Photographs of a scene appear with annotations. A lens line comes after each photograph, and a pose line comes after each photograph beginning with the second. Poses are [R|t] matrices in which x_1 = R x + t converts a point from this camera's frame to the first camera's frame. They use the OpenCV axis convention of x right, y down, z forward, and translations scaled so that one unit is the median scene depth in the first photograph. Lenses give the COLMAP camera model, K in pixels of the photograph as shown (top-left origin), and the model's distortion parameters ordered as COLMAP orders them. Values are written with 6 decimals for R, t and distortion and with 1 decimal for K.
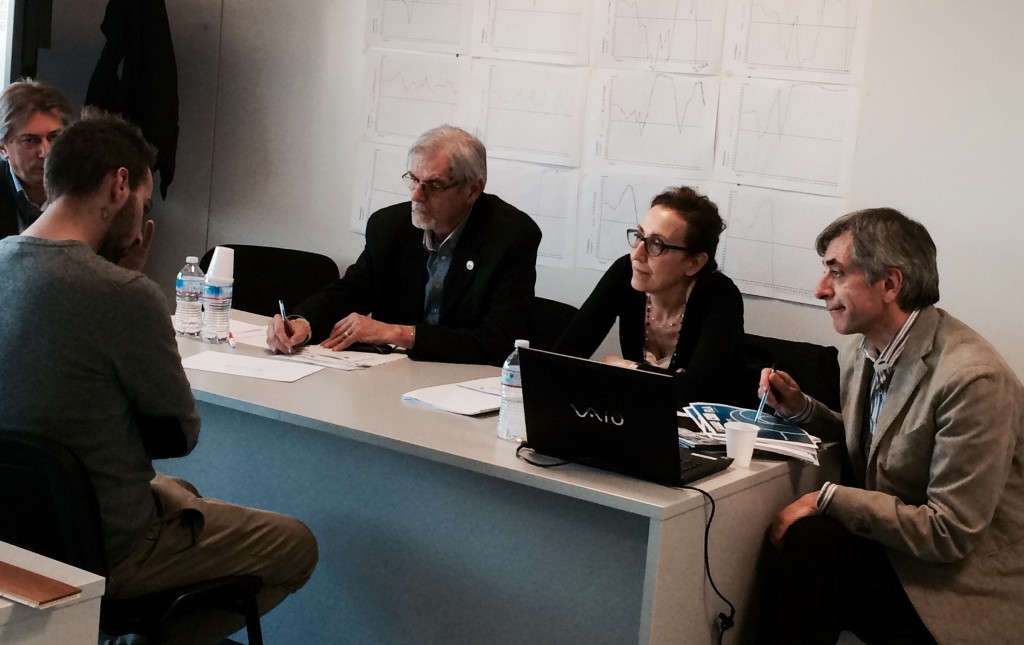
lens RADIAL K [[1438.1, 0, 513.5], [0, 1438.1, 319.0], [0, 0, 1]] dist [-0.009976, 0.014733]
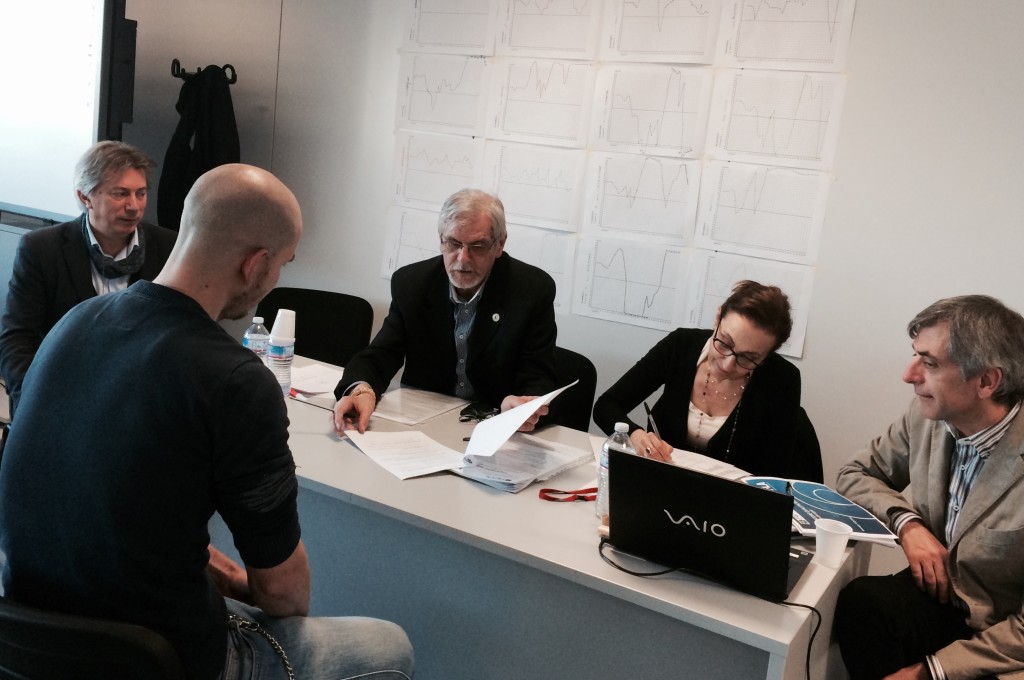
lens RADIAL K [[885.9, 0, 497.3], [0, 885.9, 321.0], [0, 0, 1]] dist [0.013313, -0.004194]
pose [[0.998048, 0.011920, 0.061311, -0.069775], [-0.013160, 0.999716, 0.019856, -0.046967], [-0.061057, -0.020624, 0.997921, 0.268466]]
